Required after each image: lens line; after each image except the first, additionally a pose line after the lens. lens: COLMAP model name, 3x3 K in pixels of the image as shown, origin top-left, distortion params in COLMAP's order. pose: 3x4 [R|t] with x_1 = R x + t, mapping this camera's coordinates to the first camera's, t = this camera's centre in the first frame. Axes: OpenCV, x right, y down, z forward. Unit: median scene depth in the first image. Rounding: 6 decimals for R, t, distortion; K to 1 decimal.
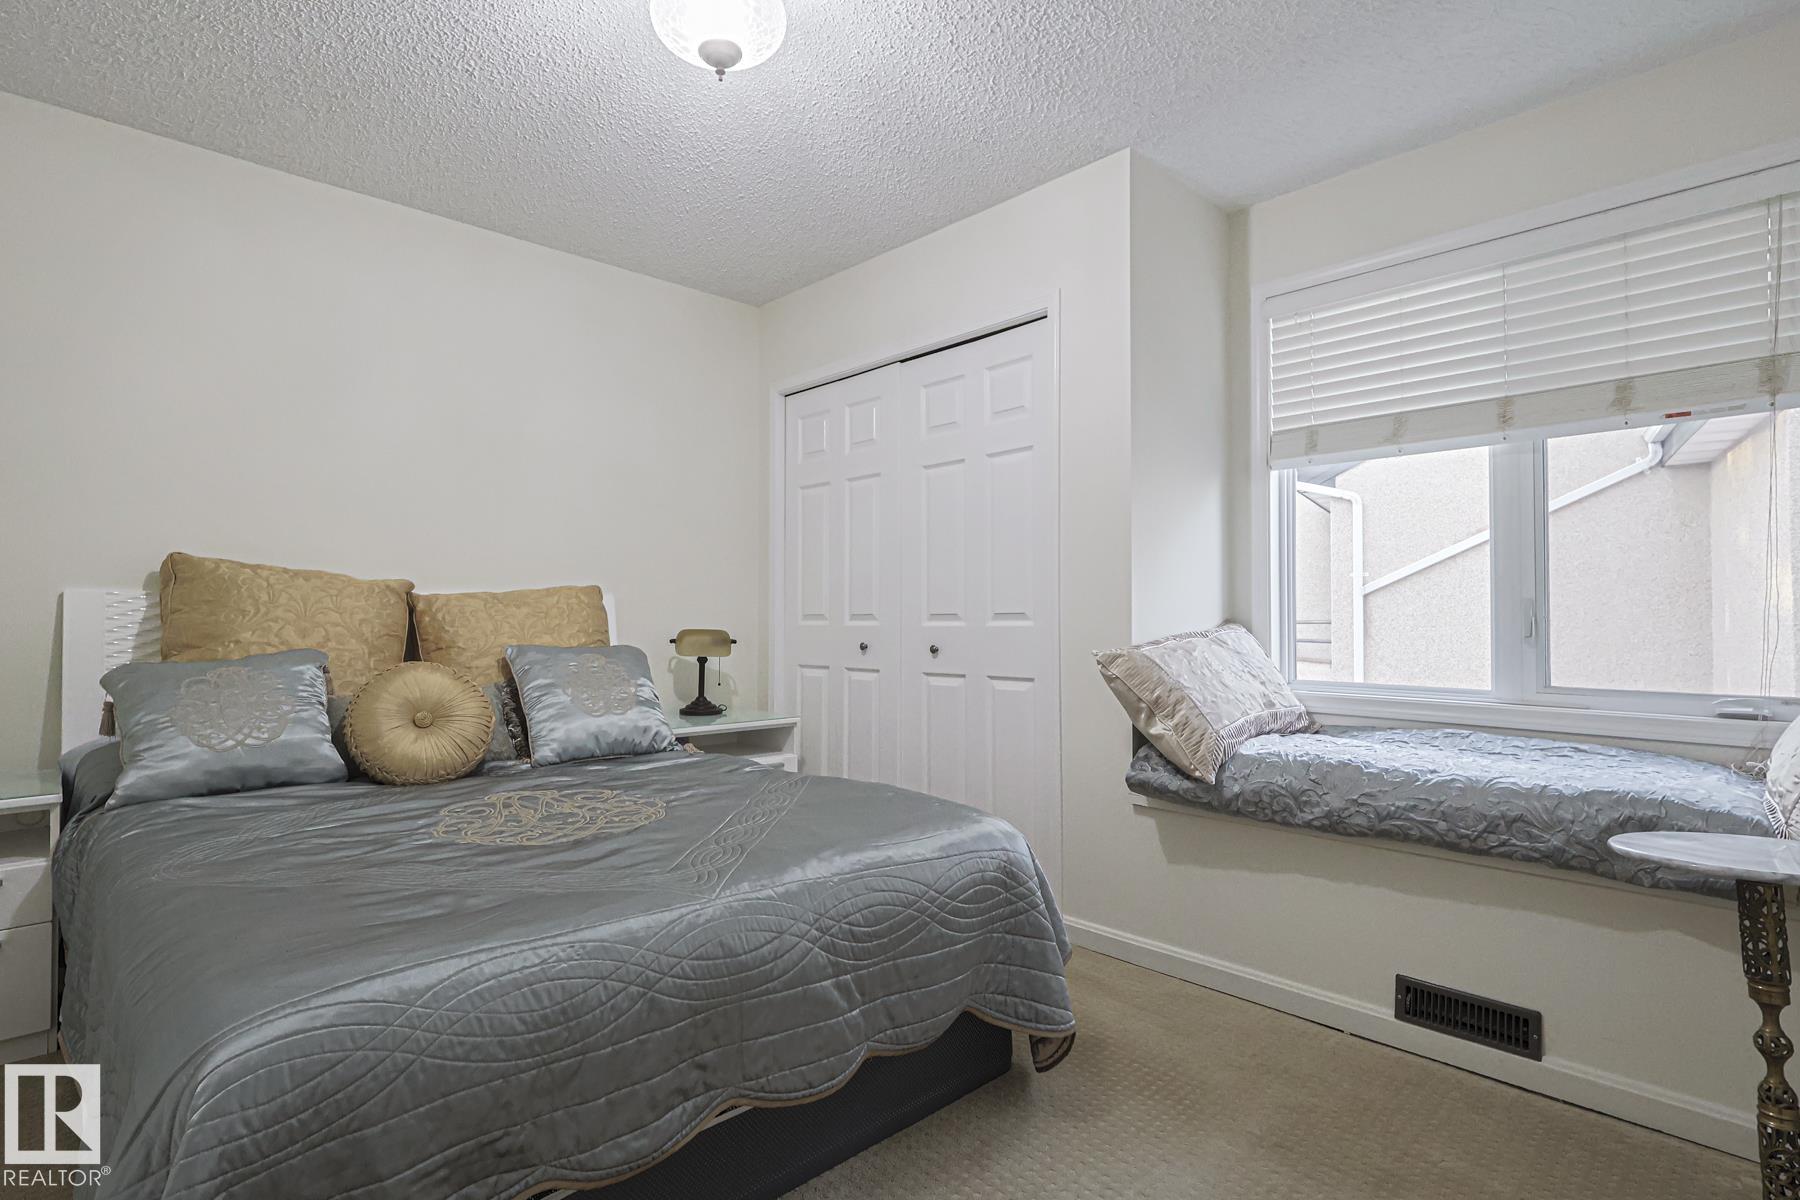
lens RADIAL K [[885.4, 0, 900.8], [0, 885.4, 602.2], [0, 0, 1]] dist [-0.001960, 0.001906]
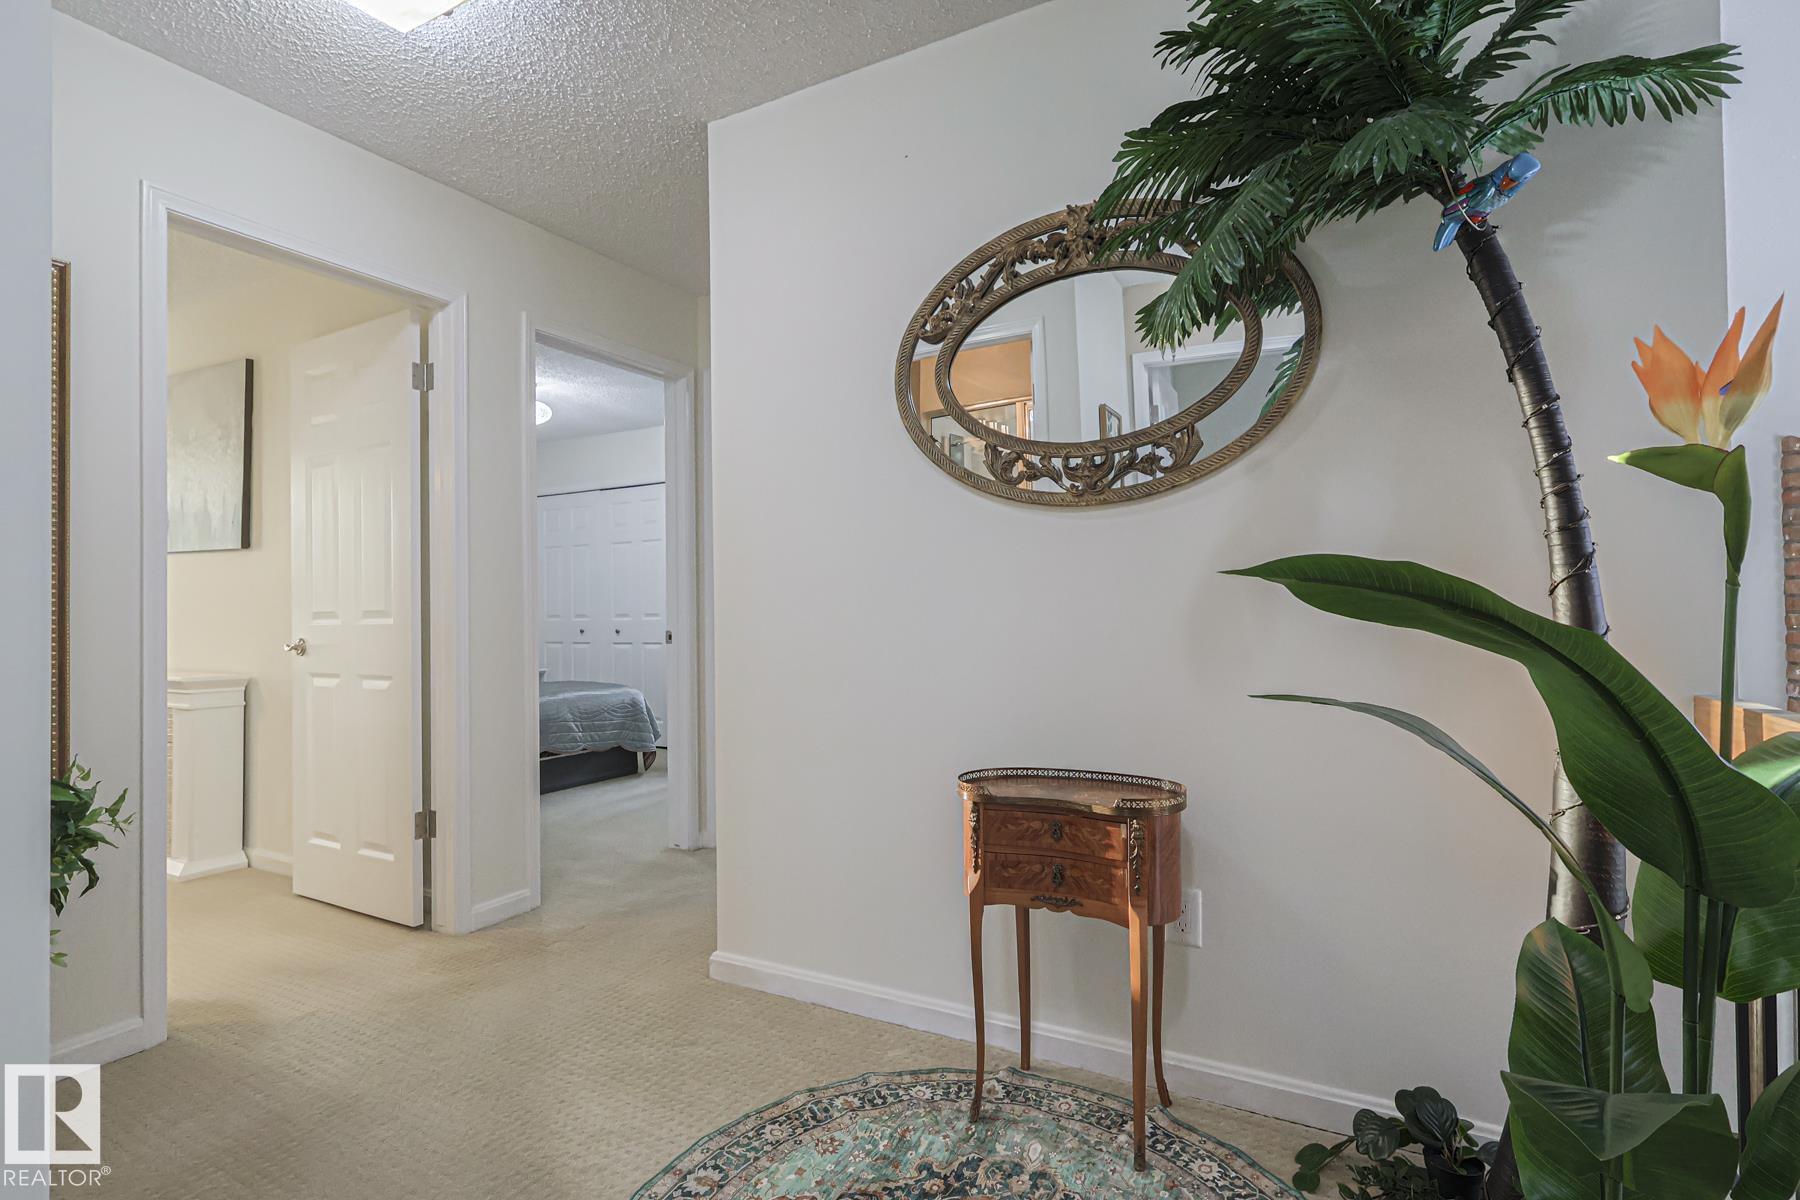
lens RADIAL K [[885.4, 0, 898.1], [0, 885.4, 605.0], [0, 0, 1]] dist [-0.001960, 0.001906]
pose [[0.954594, -0.004925, 0.297870, 0.084466], [0.003213, 0.999975, 0.006238, -0.035279], [-0.297894, -0.004998, 0.954586, -2.130993]]
